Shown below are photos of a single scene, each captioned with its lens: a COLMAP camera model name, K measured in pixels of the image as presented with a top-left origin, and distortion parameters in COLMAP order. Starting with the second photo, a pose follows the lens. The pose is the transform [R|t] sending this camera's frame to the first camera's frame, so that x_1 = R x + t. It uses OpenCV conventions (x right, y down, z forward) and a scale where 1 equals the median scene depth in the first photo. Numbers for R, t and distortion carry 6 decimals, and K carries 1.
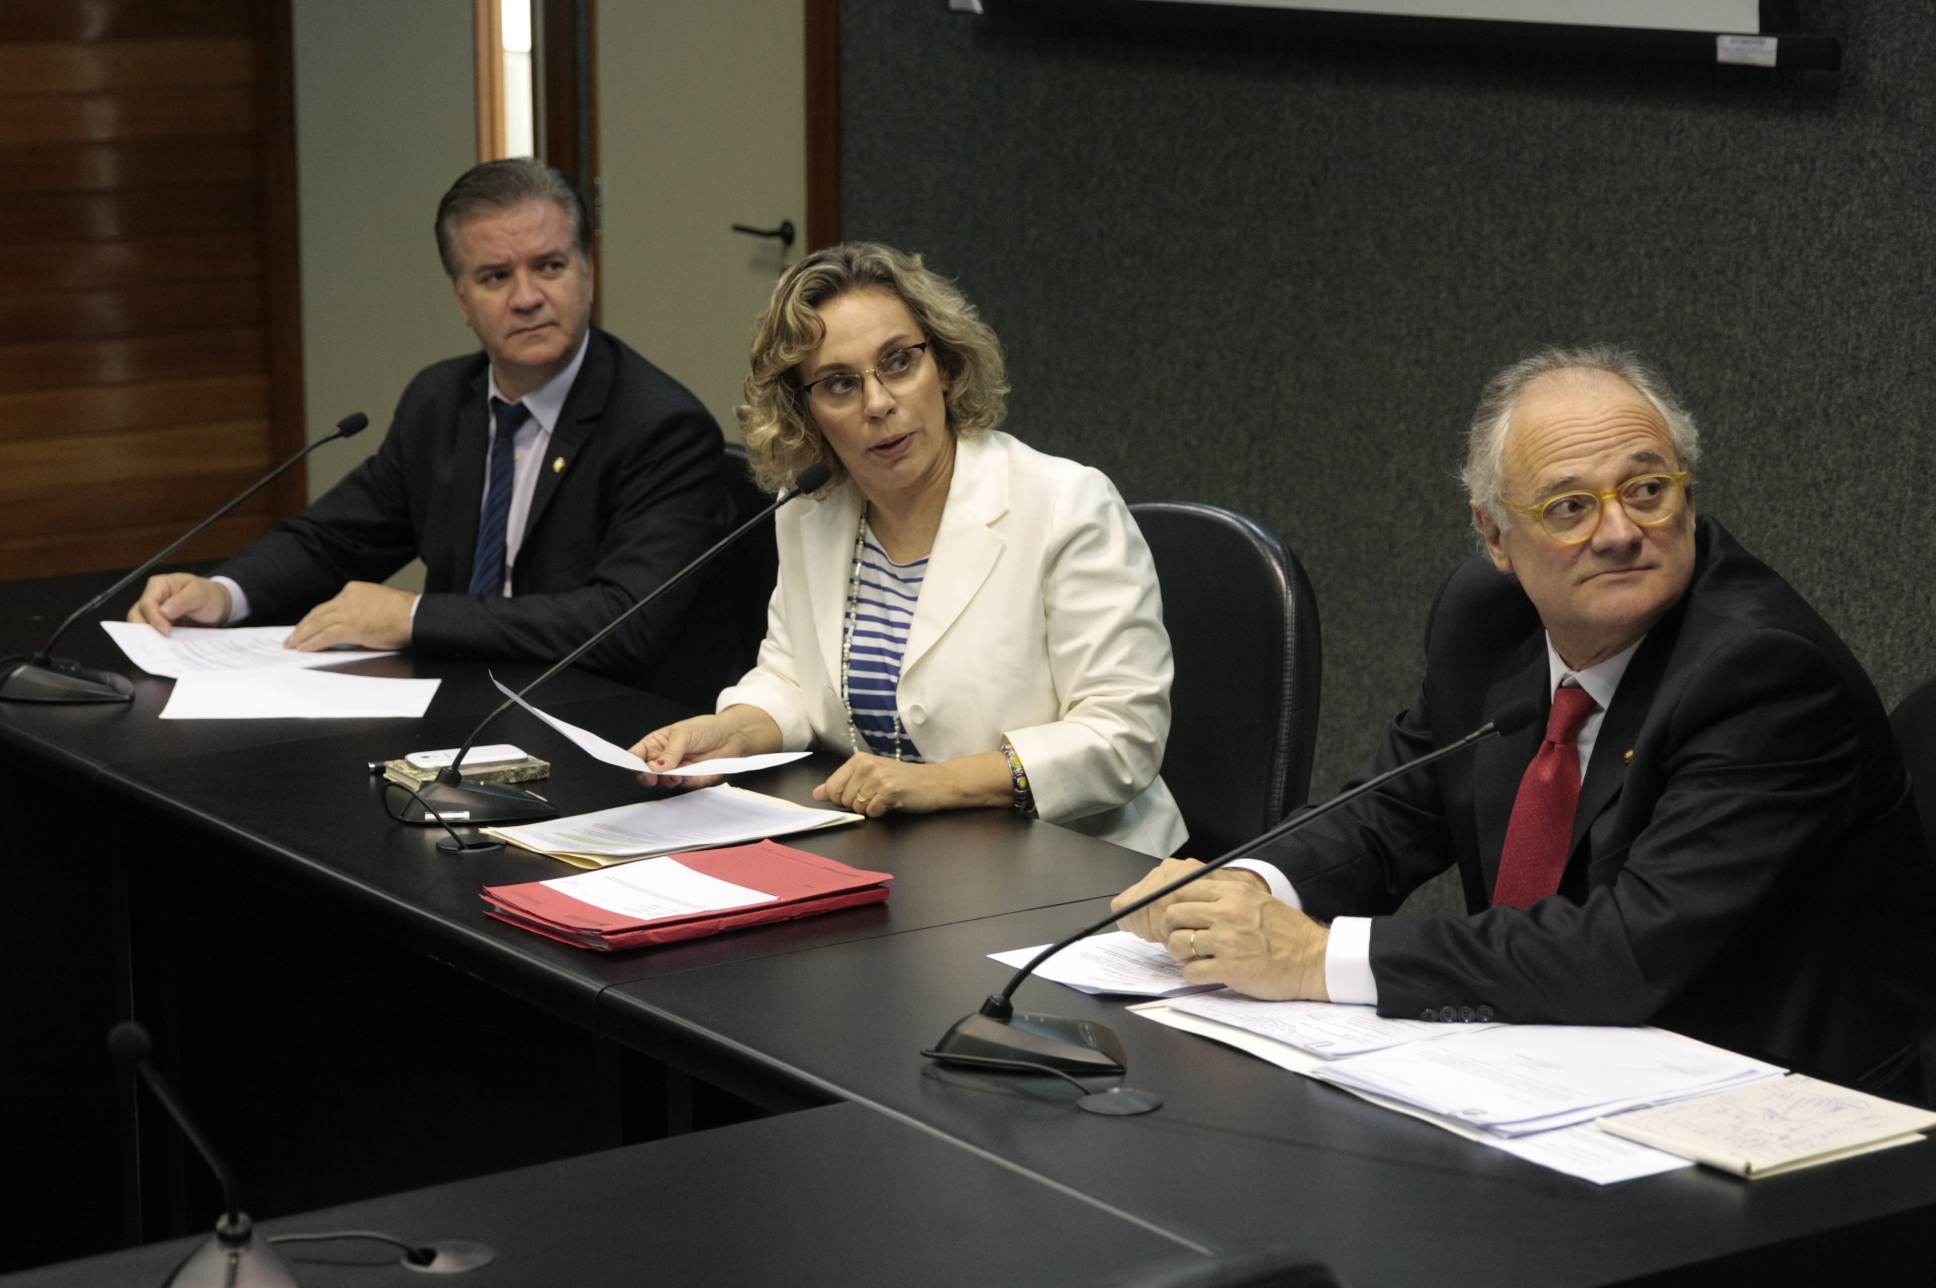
lens RADIAL K [[4487.2, 0, 972.0], [0, 4487.2, 645.2], [0, 0, 1]] dist [0.060992, 0.000000]
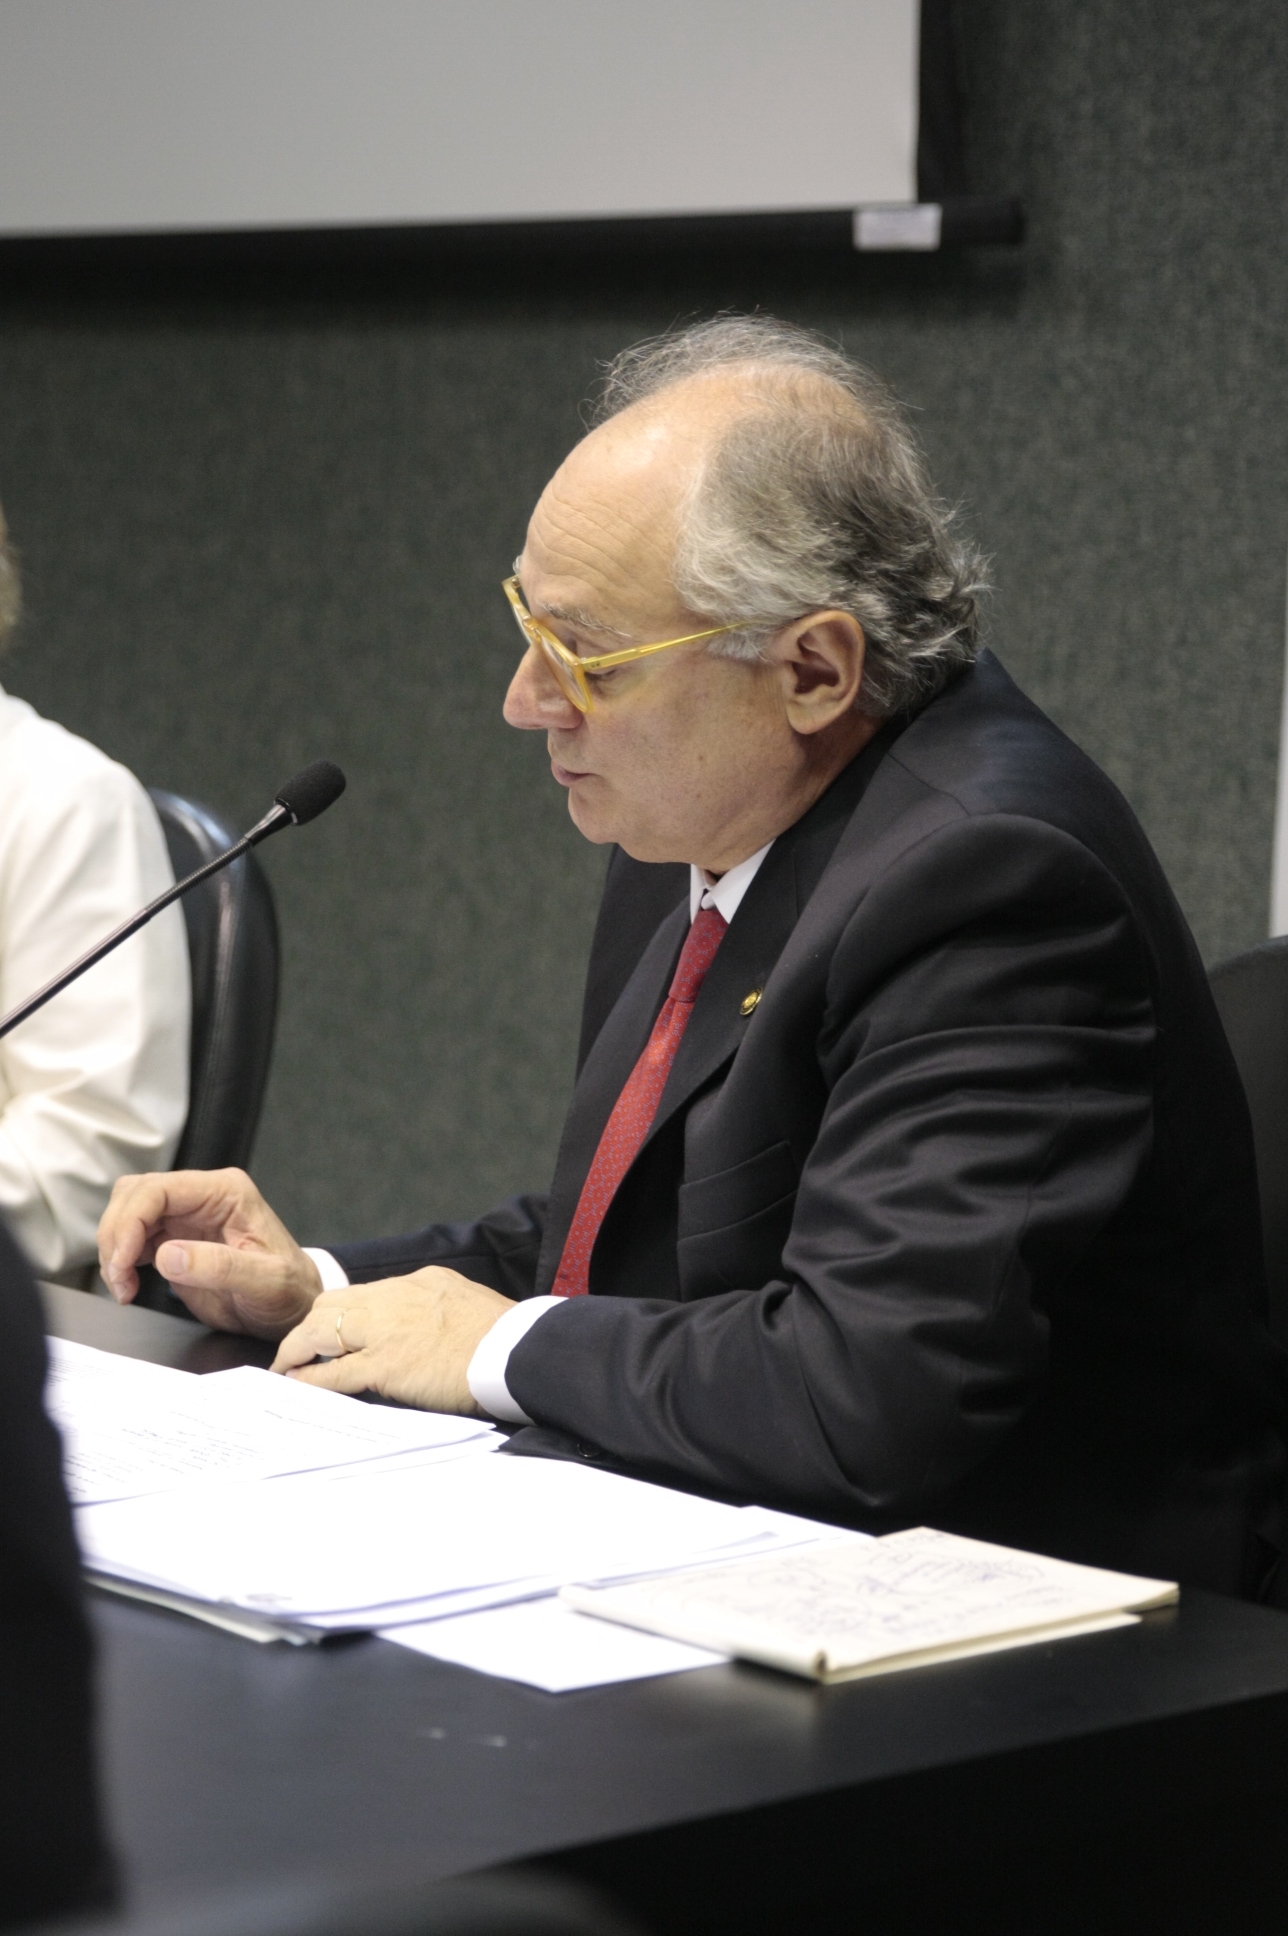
lens RADIAL K [[5147.6, 0, 646.0], [0, 5147.6, 967.7], [0, 0, 1]] dist [-0.053271, 0.000000]
pose [[0.993661, 0.014072, 0.111529, 0.043987], [-0.006921, 0.997910, -0.064250, 0.039692], [-0.112200, 0.063071, 0.991682, 0.205971]]
